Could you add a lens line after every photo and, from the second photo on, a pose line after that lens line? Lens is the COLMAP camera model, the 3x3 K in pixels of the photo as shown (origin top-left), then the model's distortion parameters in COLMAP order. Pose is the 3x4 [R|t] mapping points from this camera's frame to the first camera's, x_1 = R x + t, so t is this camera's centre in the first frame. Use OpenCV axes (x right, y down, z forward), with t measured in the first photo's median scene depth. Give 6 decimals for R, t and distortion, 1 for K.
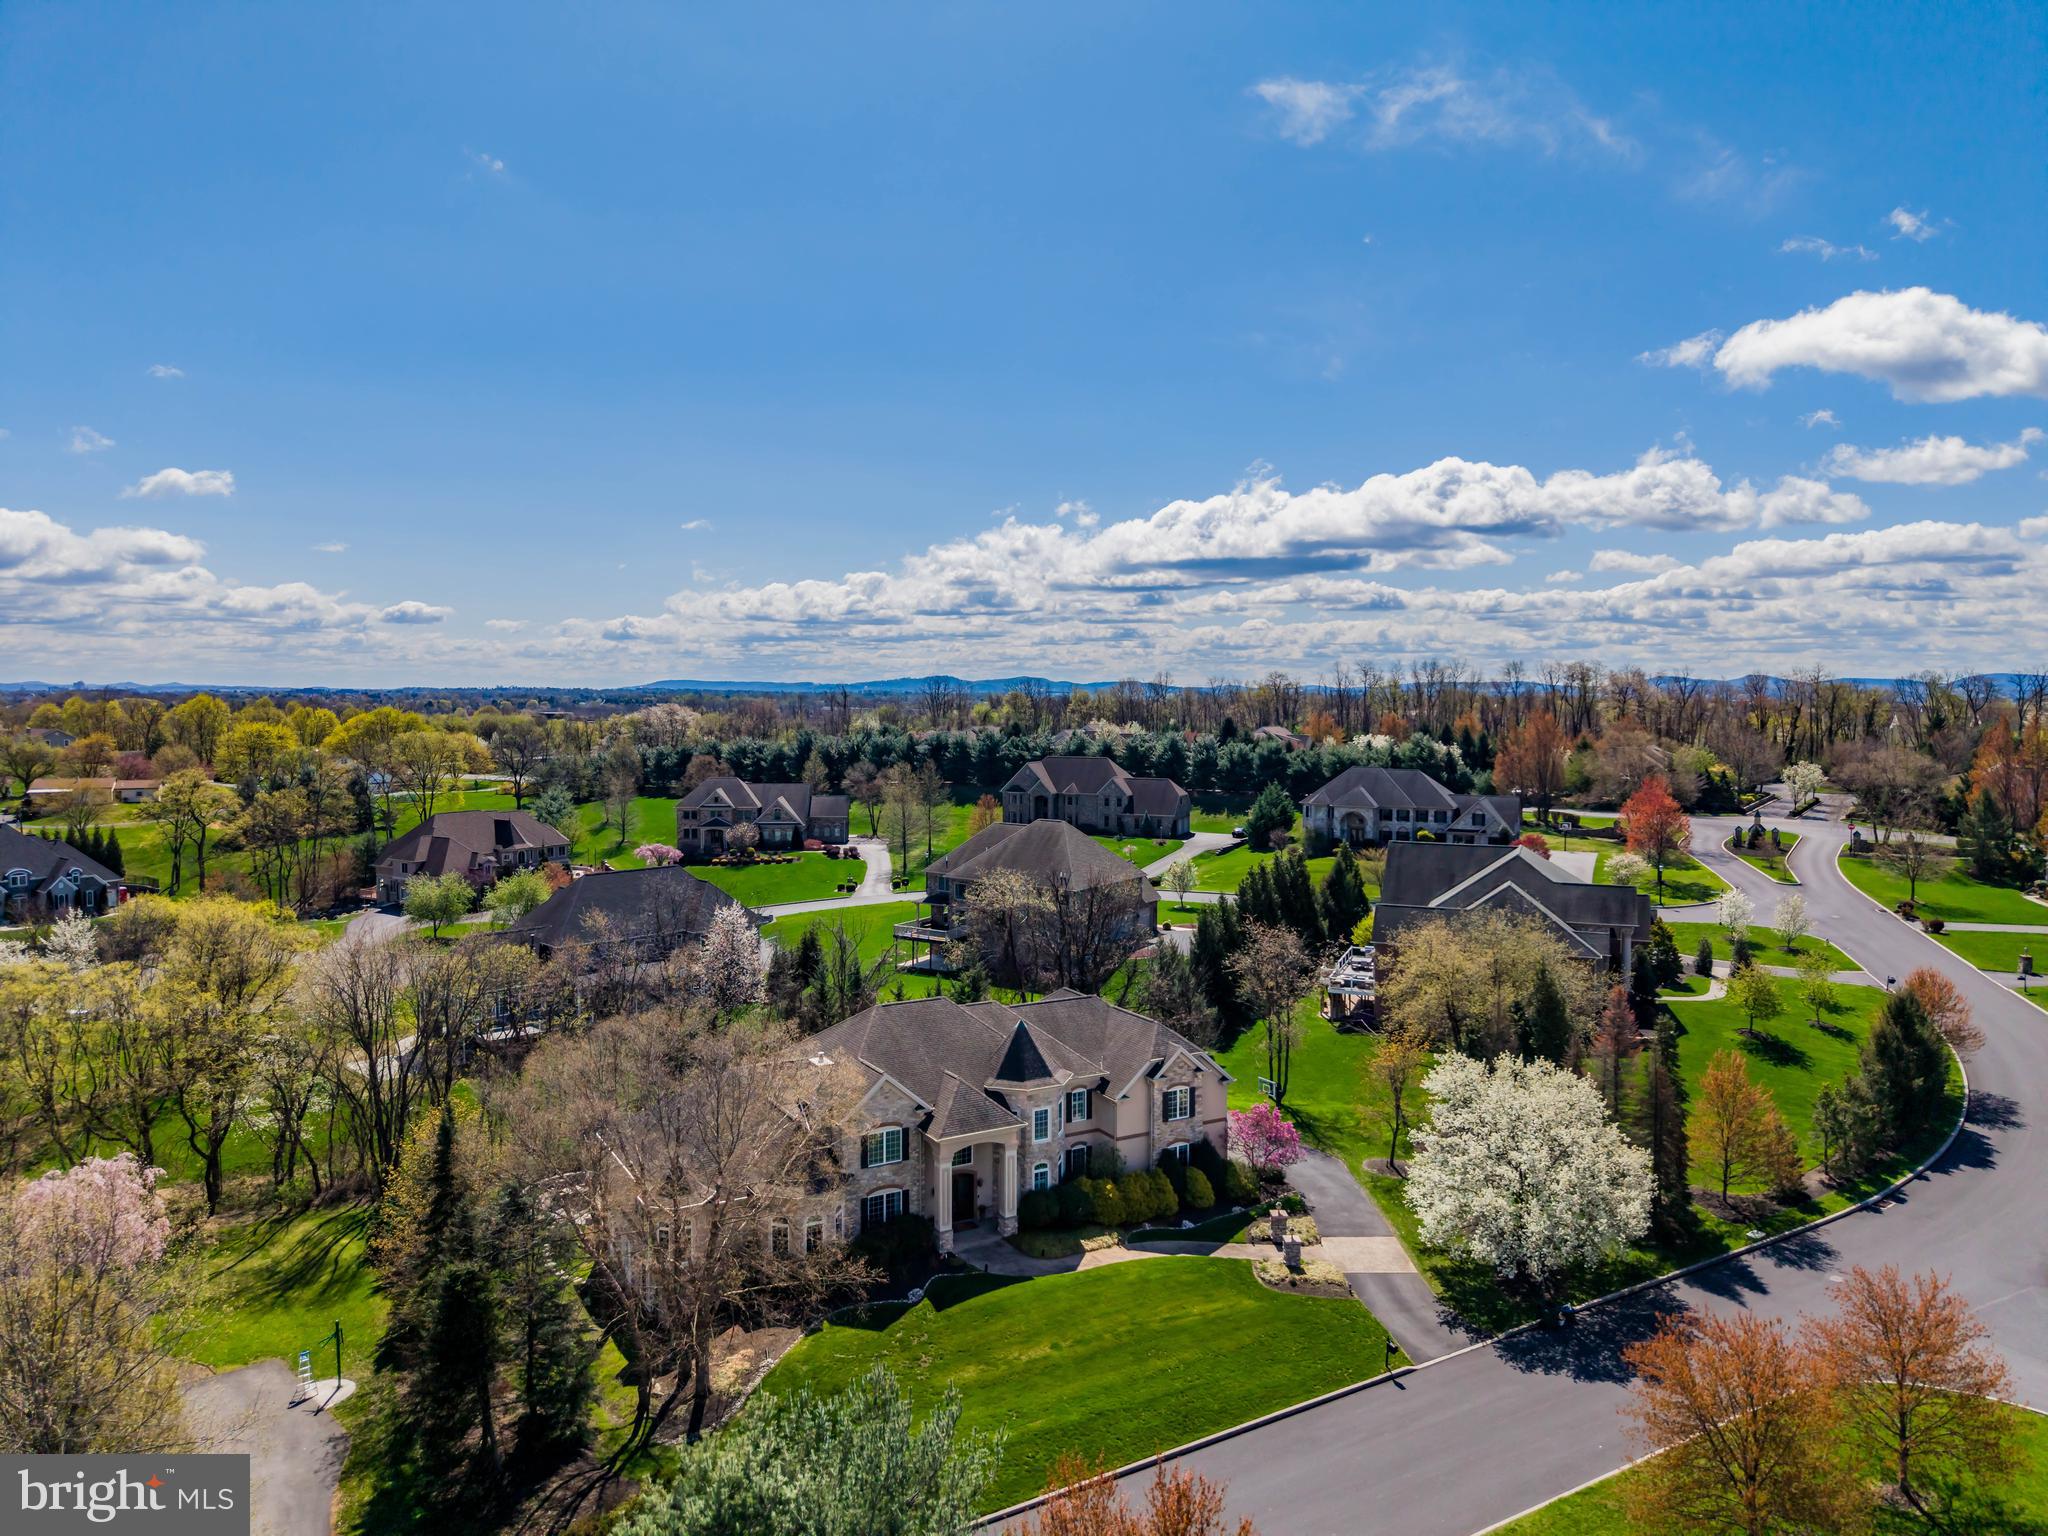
lens RADIAL K [[1385.1, 0, 1019.9], [0, 1385.1, 779.5], [0, 0, 1]] dist [0.030665, -0.024697]
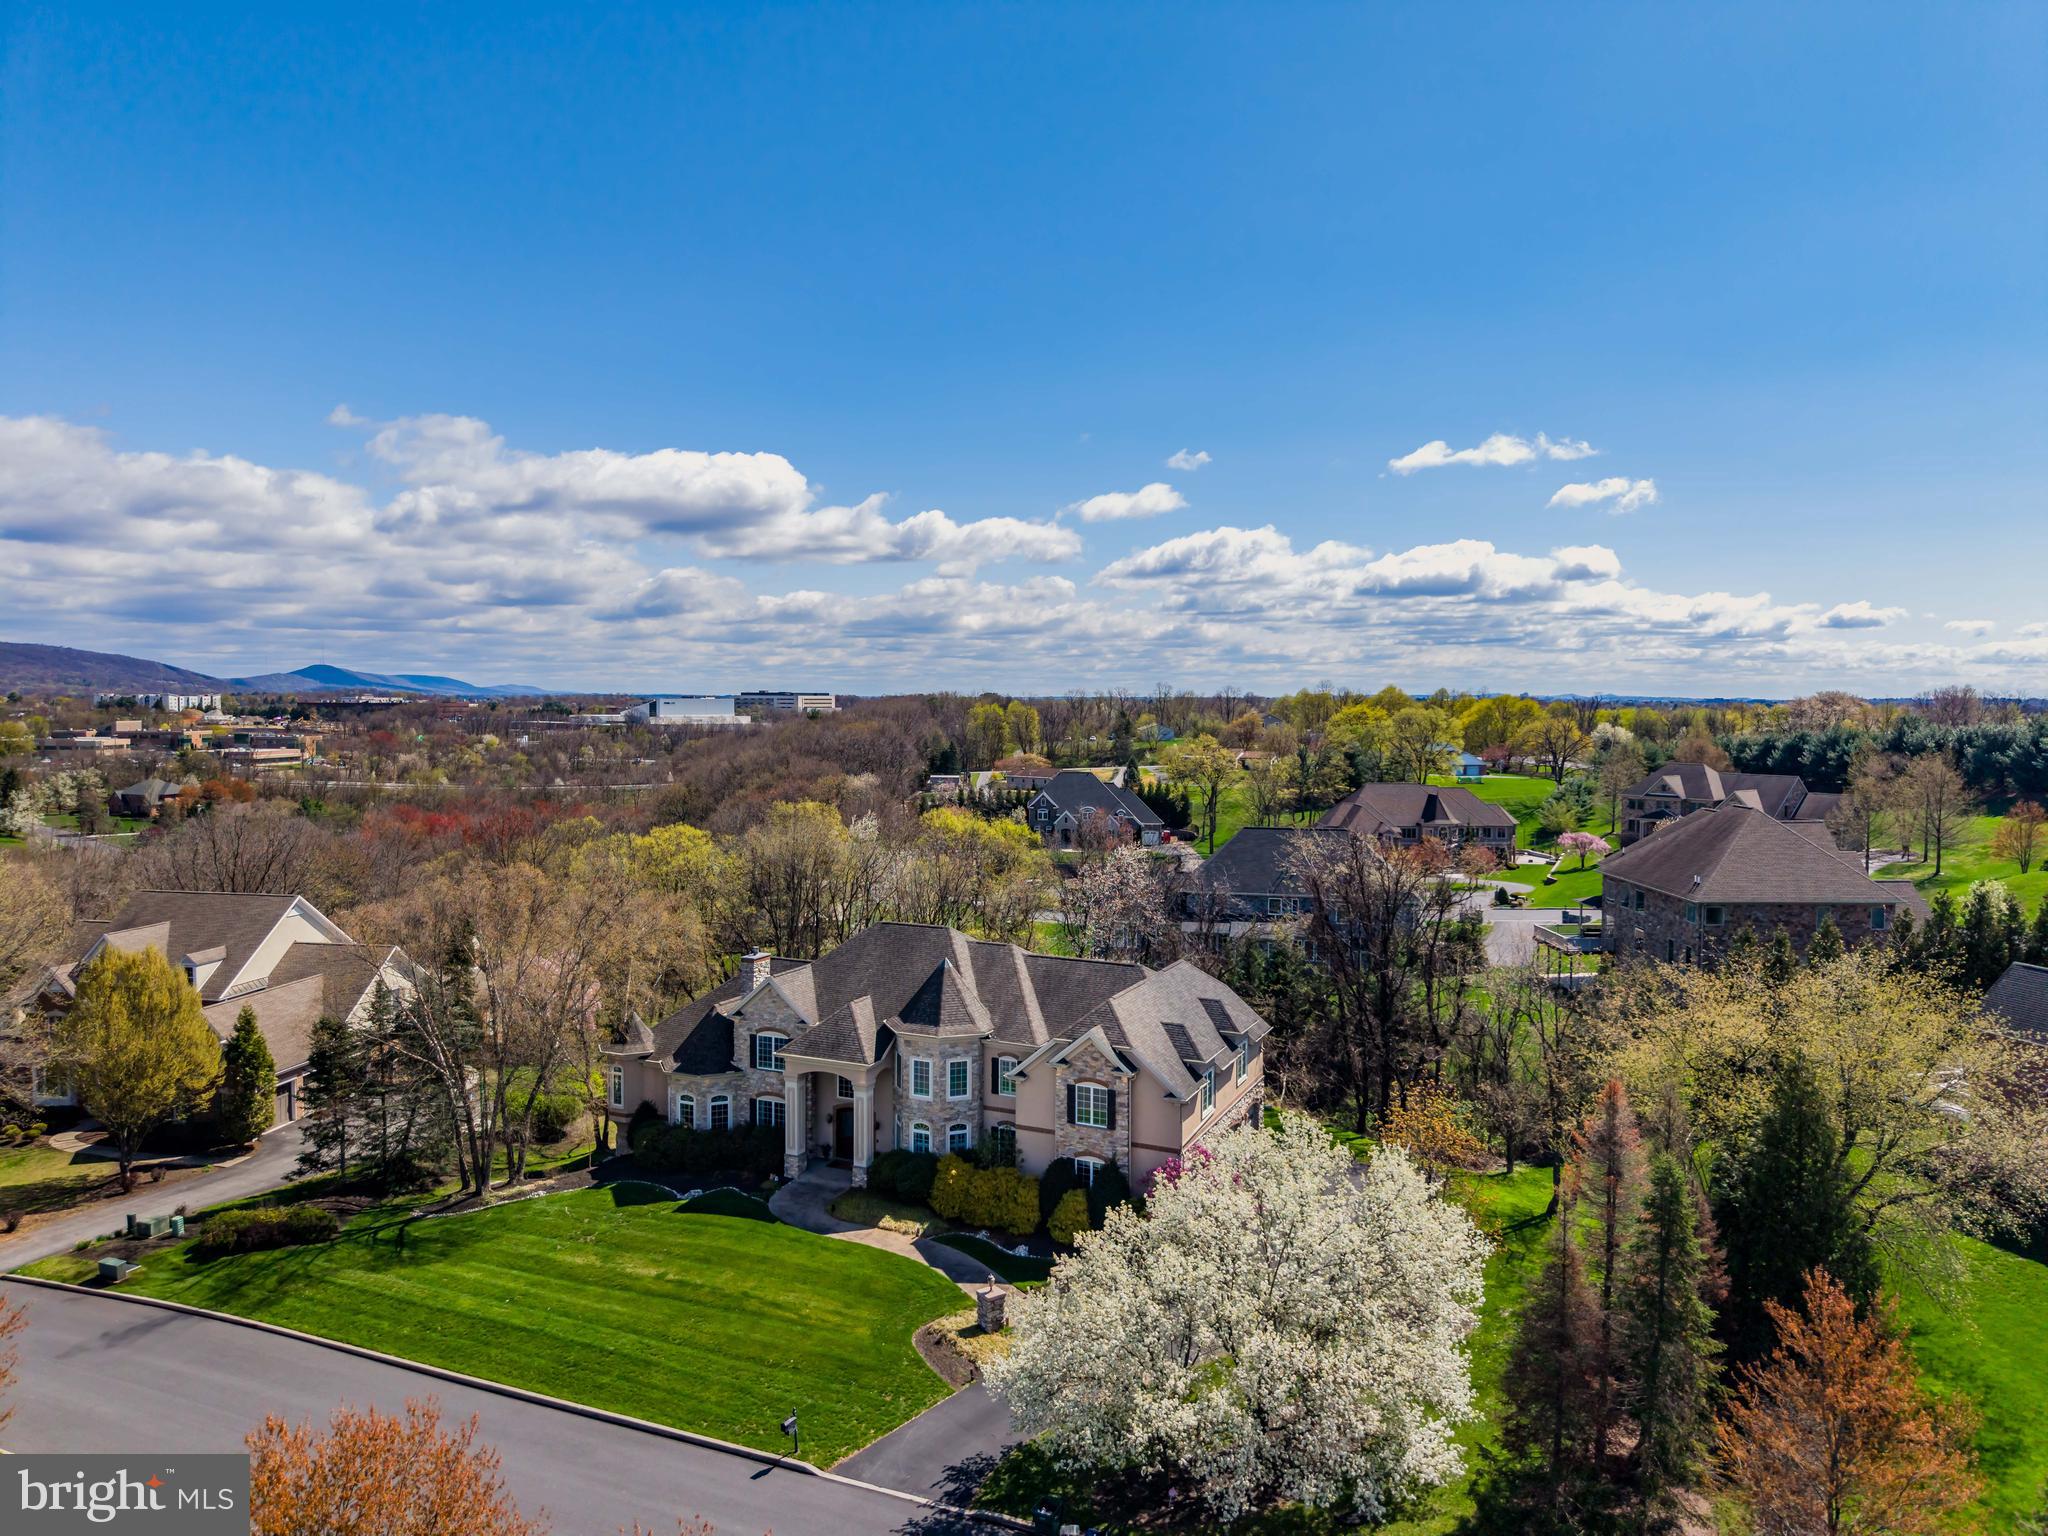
lens RADIAL K [[1385.1, 0, 1019.9], [0, 1385.1, 779.5], [0, 0, 1]] dist [0.030665, -0.024697]
pose [[0.562534, 0.044855, -0.825557, 0.307152], [-0.053430, 0.998412, 0.017839, 0.018461], [0.825046, 0.034075, 0.564037, 0.228454]]
